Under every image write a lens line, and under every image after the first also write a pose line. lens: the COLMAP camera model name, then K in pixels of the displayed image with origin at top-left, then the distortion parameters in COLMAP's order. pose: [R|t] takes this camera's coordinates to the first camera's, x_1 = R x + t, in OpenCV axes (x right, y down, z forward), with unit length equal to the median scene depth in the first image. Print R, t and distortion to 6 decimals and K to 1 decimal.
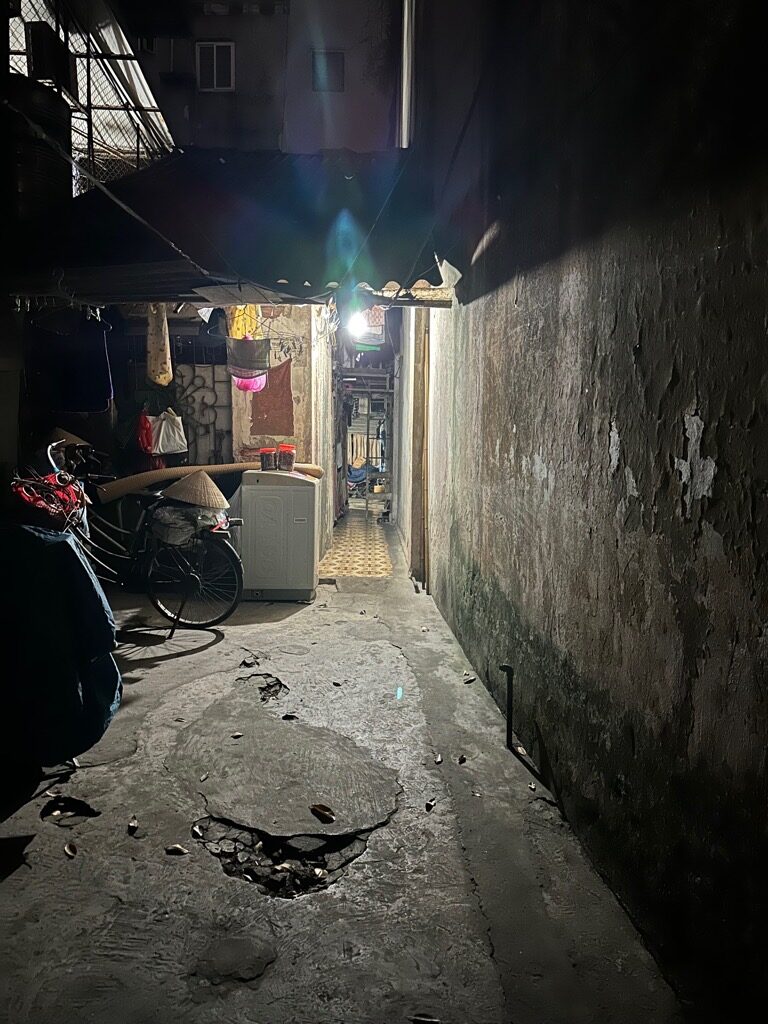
lens RADIAL K [[720.1, 0, 398.1], [0, 720.1, 512.1], [0, 0, 1]] dist [0.109251, -0.147637]
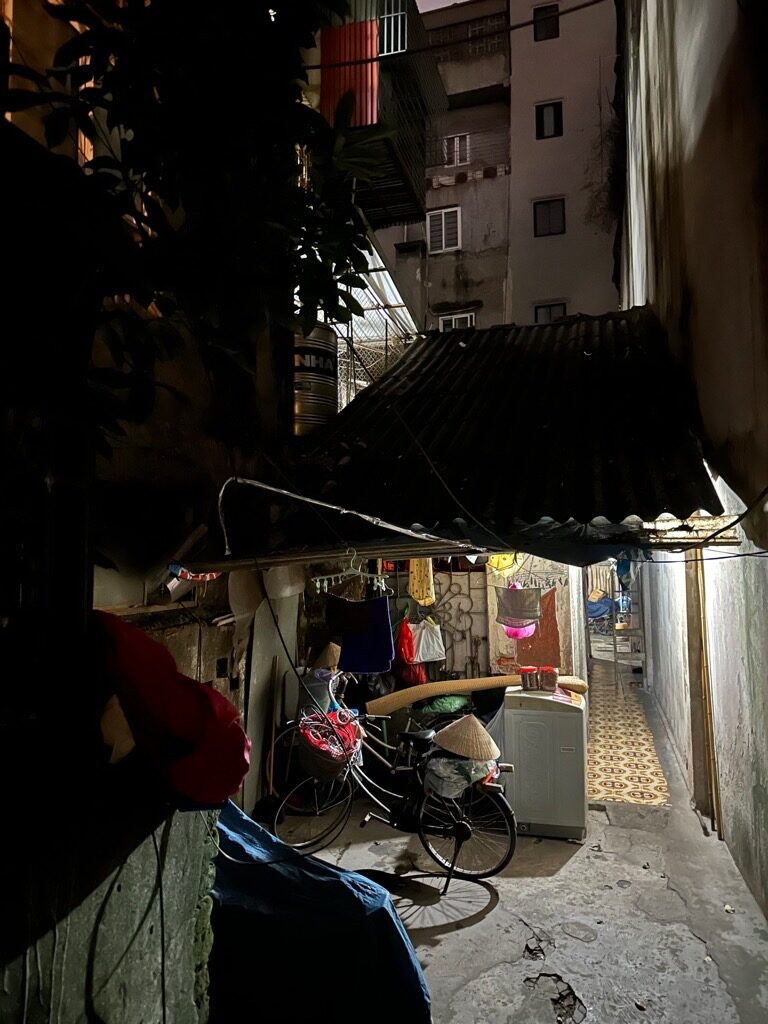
lens RADIAL K [[730.7, 0, 384.0], [0, 730.7, 512.0], [0, 0, 1]] dist [0.061661, -0.070782]
pose [[0.949399, -0.046391, -0.310629, -0.050748], [0.002346, 0.990051, -0.140692, -0.160712], [0.314065, 0.132844, 0.940062, -0.014240]]
